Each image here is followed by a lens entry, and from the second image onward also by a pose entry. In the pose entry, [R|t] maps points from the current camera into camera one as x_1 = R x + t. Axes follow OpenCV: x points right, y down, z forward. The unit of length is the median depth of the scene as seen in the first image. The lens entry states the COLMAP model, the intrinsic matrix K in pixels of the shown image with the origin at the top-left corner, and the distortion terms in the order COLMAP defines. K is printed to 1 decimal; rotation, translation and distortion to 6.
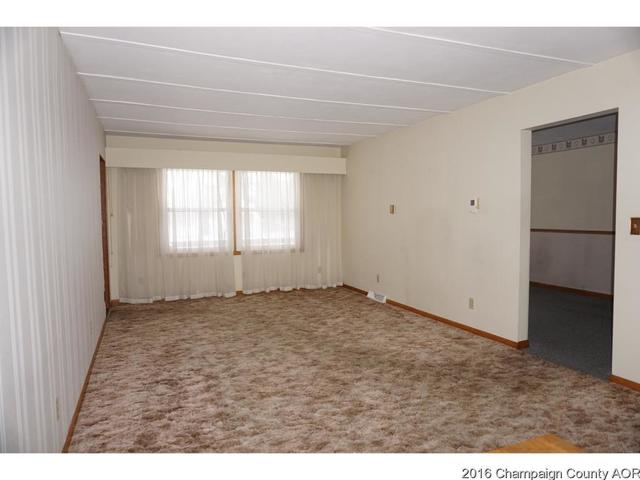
lens RADIAL K [[430.7, 0, 320.1], [0, 430.7, 236.2], [0, 0, 1]] dist [-0.047164, 0.025971]
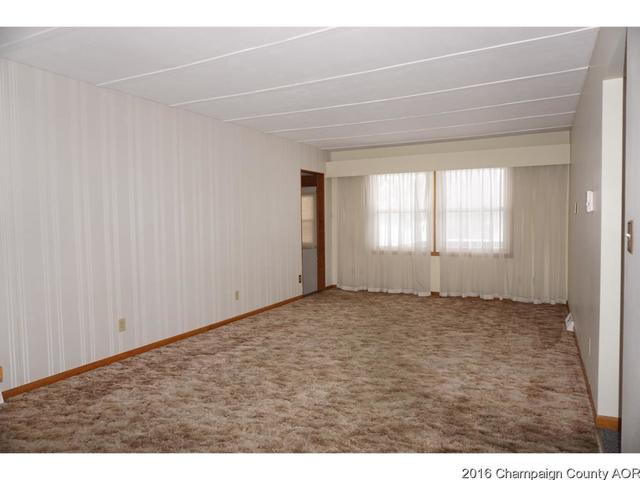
lens RADIAL K [[430.7, 0, 319.5], [0, 430.7, 243.2], [0, 0, 1]] dist [-0.047164, 0.025971]
pose [[0.616561, 0.045143, -0.786012, 0.457290], [-0.031874, 0.998968, 0.032371, -0.010099], [0.786662, 0.005095, 0.617363, 0.185749]]
